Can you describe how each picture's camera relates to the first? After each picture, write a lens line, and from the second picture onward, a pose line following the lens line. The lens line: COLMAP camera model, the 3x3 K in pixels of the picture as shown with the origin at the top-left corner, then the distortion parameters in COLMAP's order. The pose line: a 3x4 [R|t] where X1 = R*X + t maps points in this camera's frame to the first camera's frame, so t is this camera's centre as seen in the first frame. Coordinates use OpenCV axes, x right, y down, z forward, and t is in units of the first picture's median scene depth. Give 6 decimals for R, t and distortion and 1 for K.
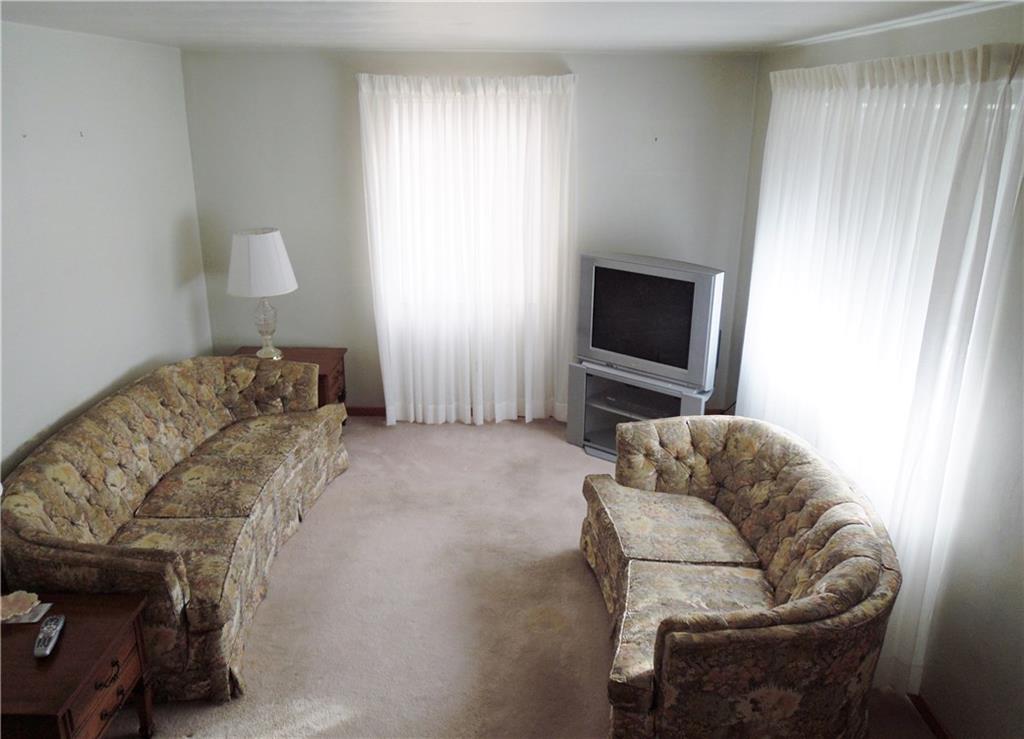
lens RADIAL K [[799.4, 0, 499.1], [0, 799.4, 370.2], [0, 0, 1]] dist [-0.009135, -0.004476]
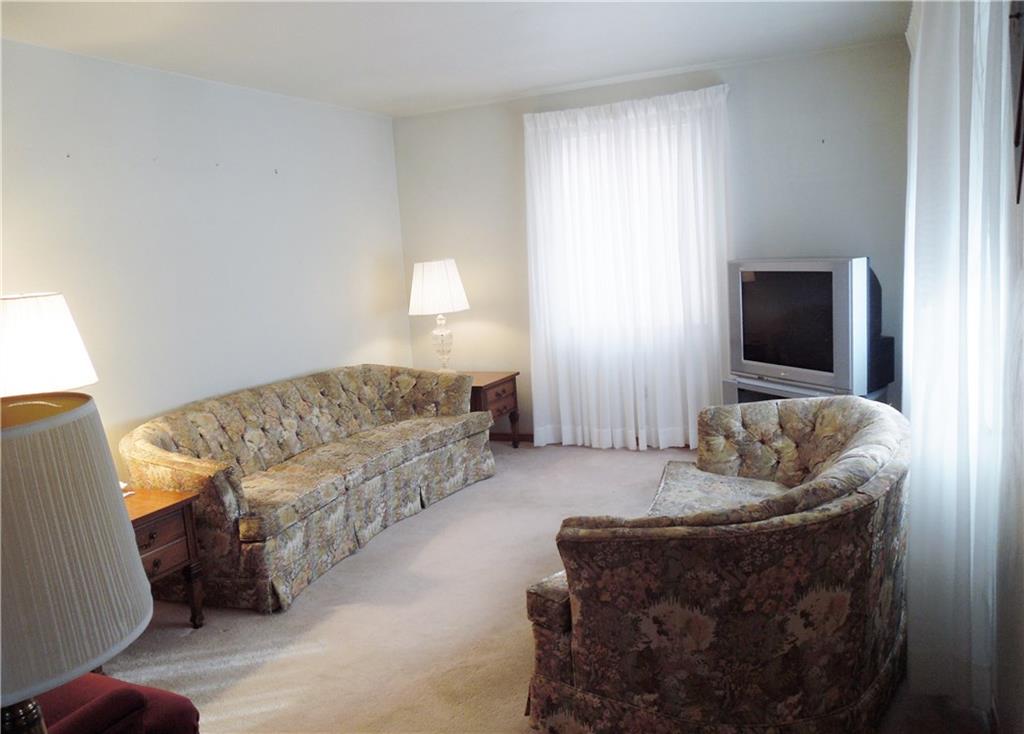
lens RADIAL K [[799.4, 0, 499.1], [0, 799.4, 367.7], [0, 0, 1]] dist [-0.009135, -0.004476]
pose [[0.908225, -0.005993, -0.418438, 0.322901], [-0.059602, 0.987852, -0.143516, 0.170686], [0.414215, 0.155284, 0.896835, 0.067614]]
